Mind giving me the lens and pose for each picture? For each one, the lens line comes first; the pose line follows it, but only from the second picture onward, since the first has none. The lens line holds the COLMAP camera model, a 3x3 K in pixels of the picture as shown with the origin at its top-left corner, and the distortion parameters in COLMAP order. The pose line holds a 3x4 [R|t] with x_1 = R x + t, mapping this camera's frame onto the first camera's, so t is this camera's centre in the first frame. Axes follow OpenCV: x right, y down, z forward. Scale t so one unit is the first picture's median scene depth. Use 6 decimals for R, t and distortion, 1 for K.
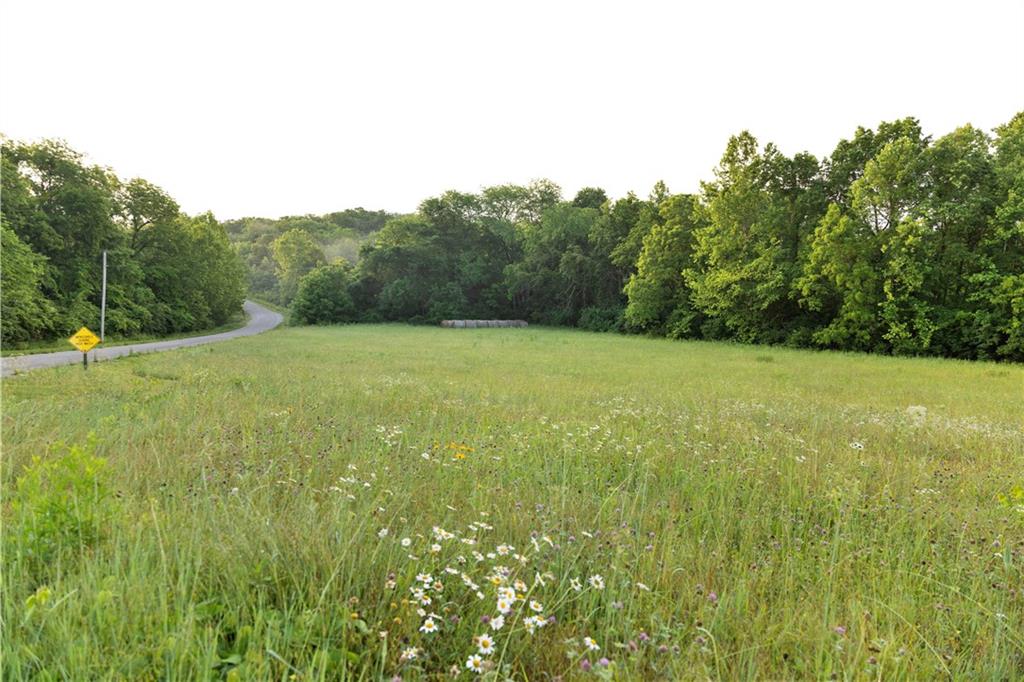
lens RADIAL K [[671.3, 0, 516.0], [0, 671.3, 331.4], [0, 0, 1]] dist [0.018817, -0.006011]
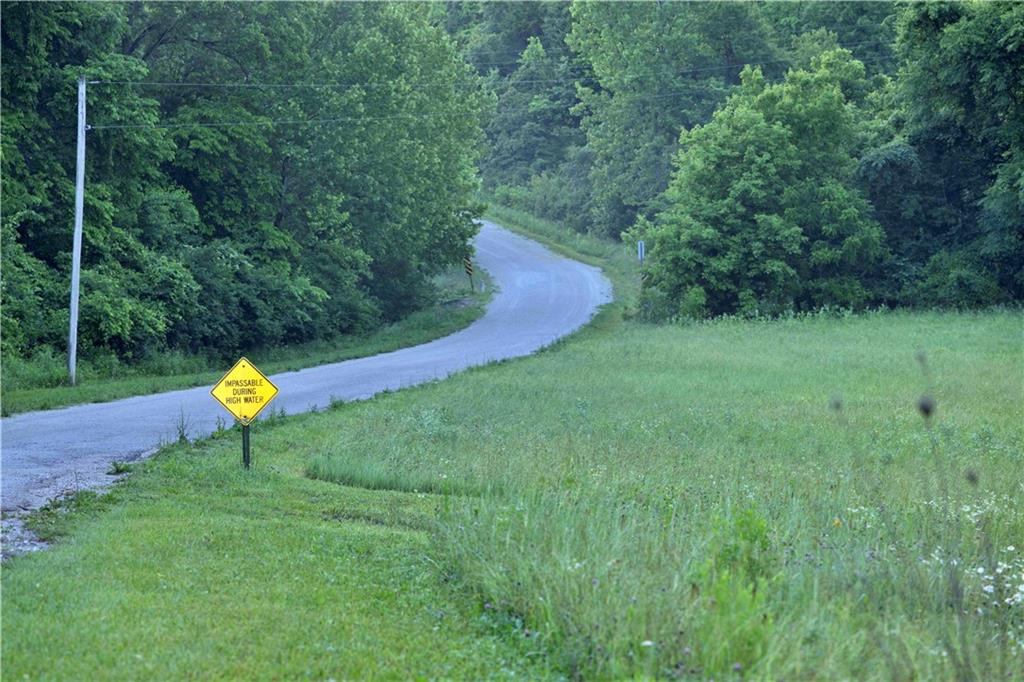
lens RADIAL K [[3038.1, 0, 509.8], [0, 3038.1, 341.0], [0, 0, 1]] dist [0.058978, 0.000000]
pose [[0.937485, 0.004181, -0.348000, 0.030194], [-0.002855, 0.999987, 0.004322, -0.005783], [0.348013, -0.003058, 0.937485, -0.142945]]
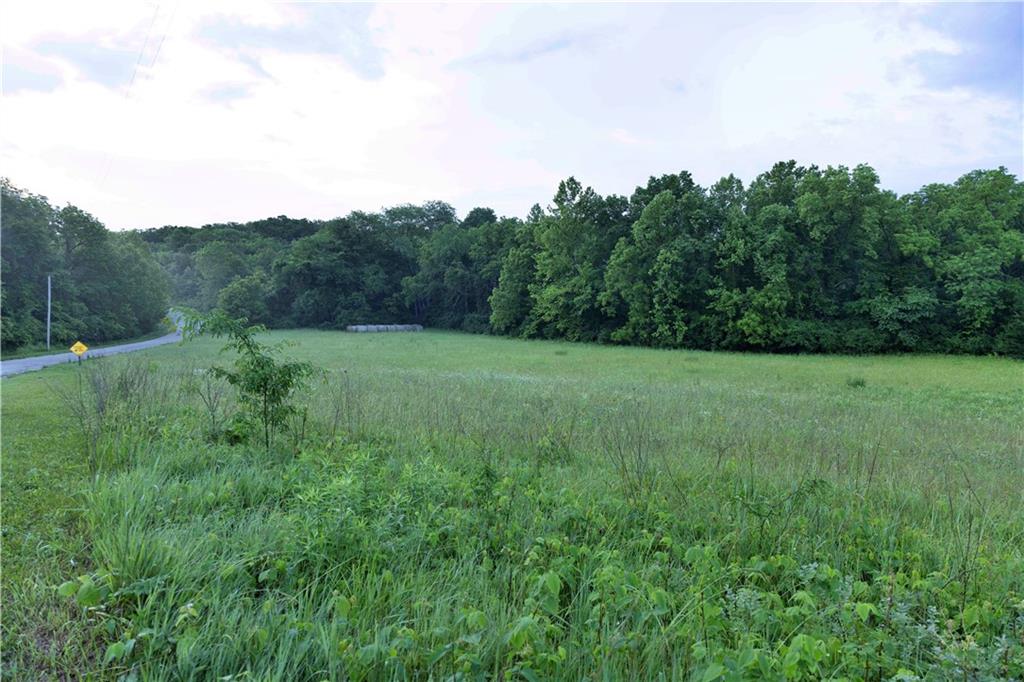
lens RADIAL K [[671.3, 0, 513.0], [0, 671.3, 334.9], [0, 0, 1]] dist [0.018817, -0.006011]
pose [[0.995837, -0.017413, 0.089474, 0.078703], [0.016974, 0.999840, 0.005666, -0.003028], [-0.089558, -0.004123, 0.995973, -0.201287]]
